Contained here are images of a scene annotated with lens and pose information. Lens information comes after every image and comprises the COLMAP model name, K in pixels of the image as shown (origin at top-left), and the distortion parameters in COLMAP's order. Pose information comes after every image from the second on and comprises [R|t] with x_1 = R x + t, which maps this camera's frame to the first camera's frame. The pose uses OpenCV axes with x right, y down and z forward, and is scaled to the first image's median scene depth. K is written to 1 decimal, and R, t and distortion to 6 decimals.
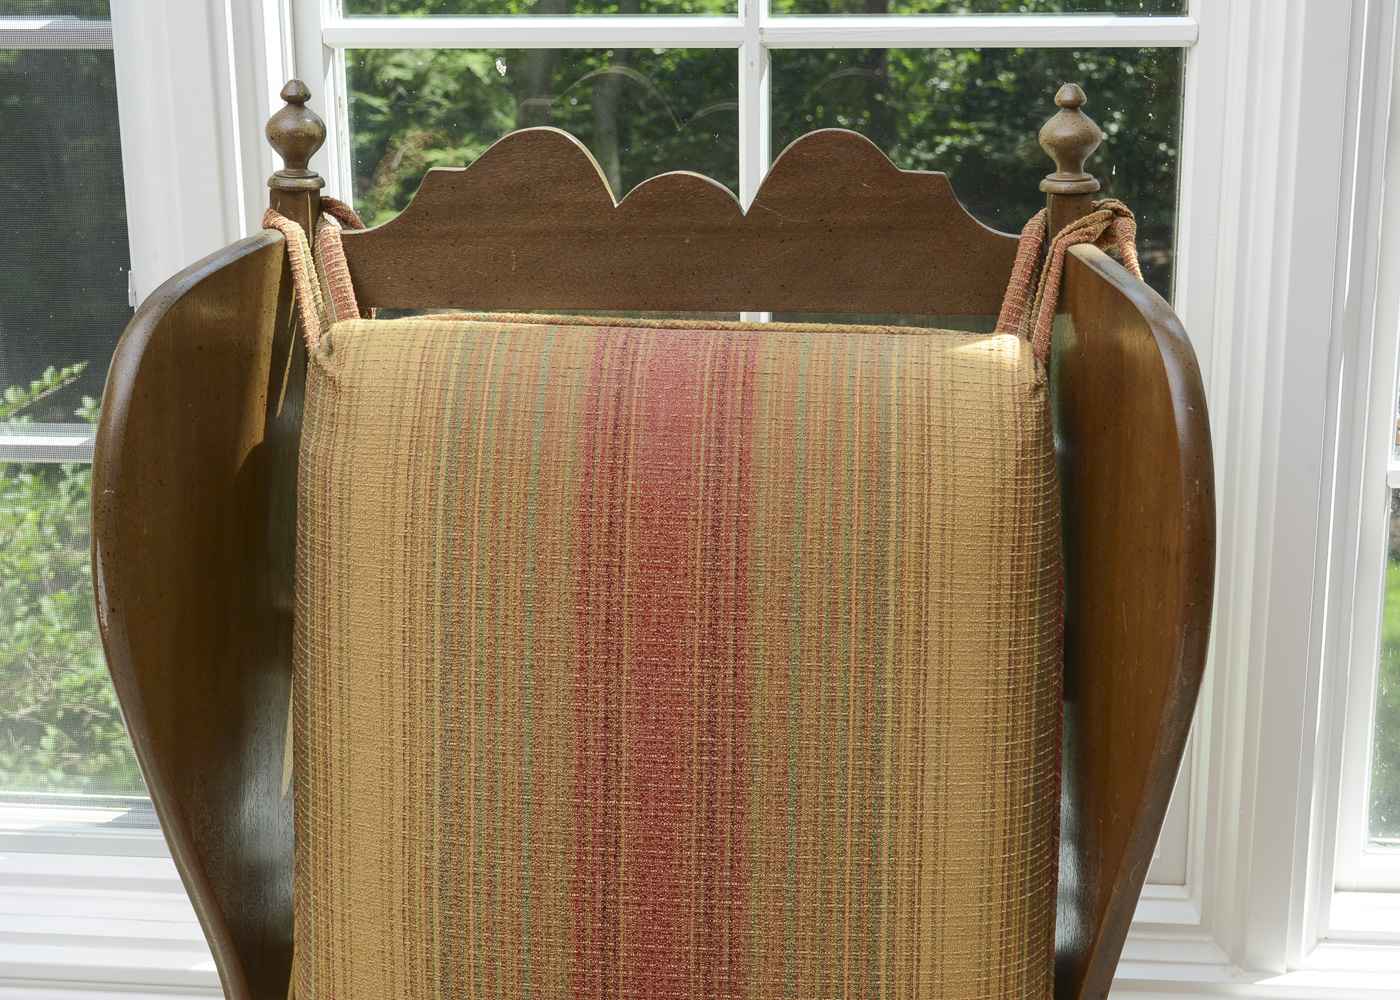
lens RADIAL K [[2363.0, 0, 700.0], [0, 2363.0, 500.0], [0, 0, 1]] dist [-0.015998, -0.156348]
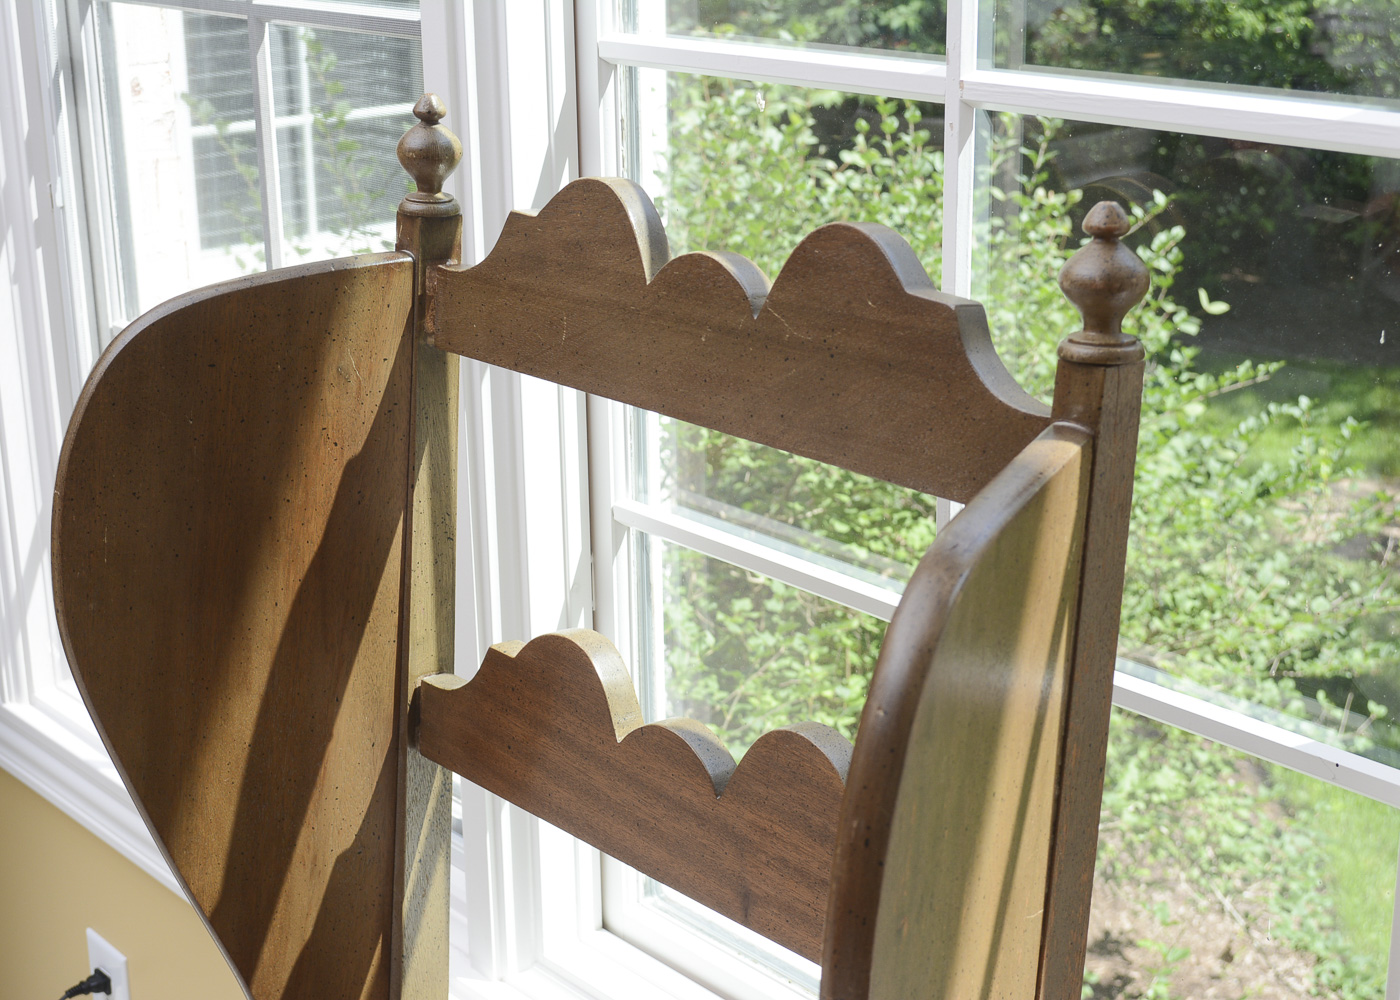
lens RADIAL K [[2200.3, 0, 700.0], [0, 2200.3, 500.0], [0, 0, 1]] dist [-0.073784, 0.151204]
pose [[0.729369, 0.210931, -0.650791, 0.485430], [-0.194519, 0.975959, 0.098317, -0.129211], [0.655883, 0.054882, 0.752865, 0.447358]]
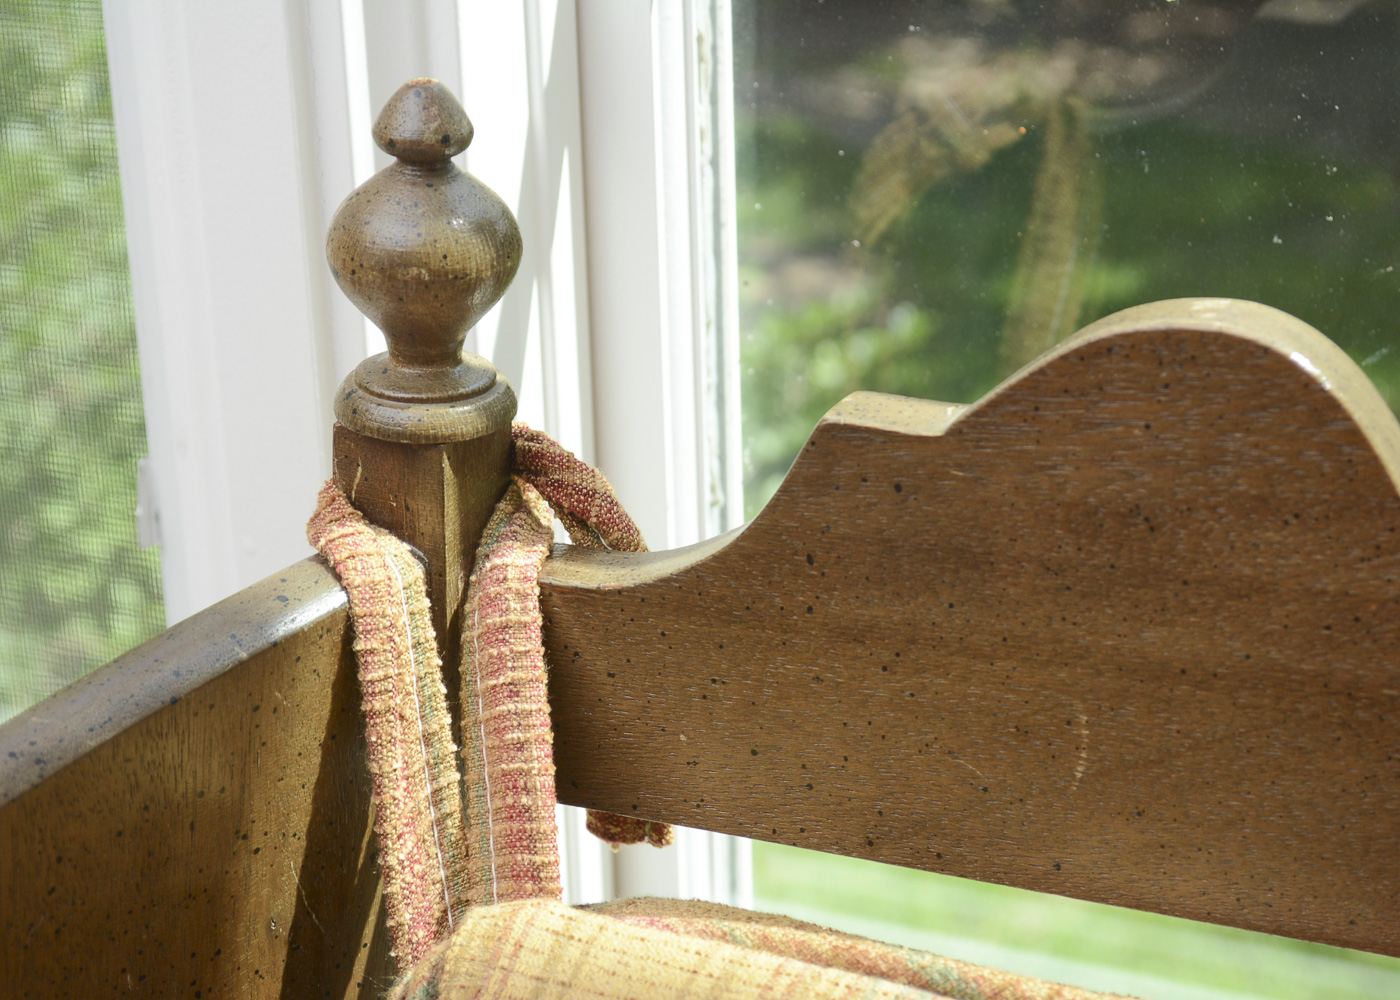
lens RADIAL K [[2967.4, 0, 700.0], [0, 2967.4, 500.0], [0, 0, 1]] dist [0.025751, 0.169654]
pose [[0.953099, 0.106036, -0.283476, -0.022857], [-0.075907, 0.990431, 0.115262, -0.172257], [0.292985, -0.088338, 0.952027, 0.641296]]
